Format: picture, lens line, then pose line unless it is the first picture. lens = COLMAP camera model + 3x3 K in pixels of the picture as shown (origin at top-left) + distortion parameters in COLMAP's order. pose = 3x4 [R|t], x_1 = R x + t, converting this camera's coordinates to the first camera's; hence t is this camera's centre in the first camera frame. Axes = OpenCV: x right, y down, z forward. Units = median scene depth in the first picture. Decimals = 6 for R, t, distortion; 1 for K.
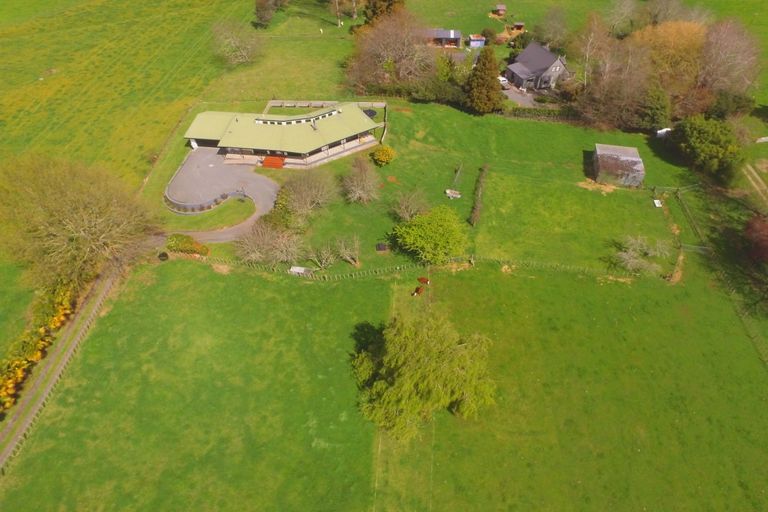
lens RADIAL K [[521.4, 0, 402.5], [0, 521.4, 252.0], [0, 0, 1]] dist [-0.116052, 0.095894]
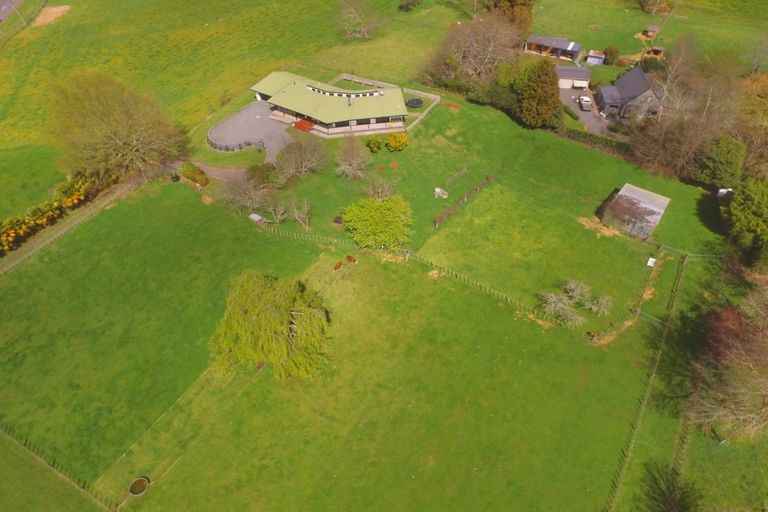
lens RADIAL K [[521.4, 0, 399.2], [0, 521.4, 253.0], [0, 0, 1]] dist [-0.116052, 0.095894]
pose [[0.906010, 0.288024, -0.310143, 0.439442], [-0.285447, 0.956831, 0.054724, -0.040609], [0.312516, 0.038949, 0.949114, 0.042080]]
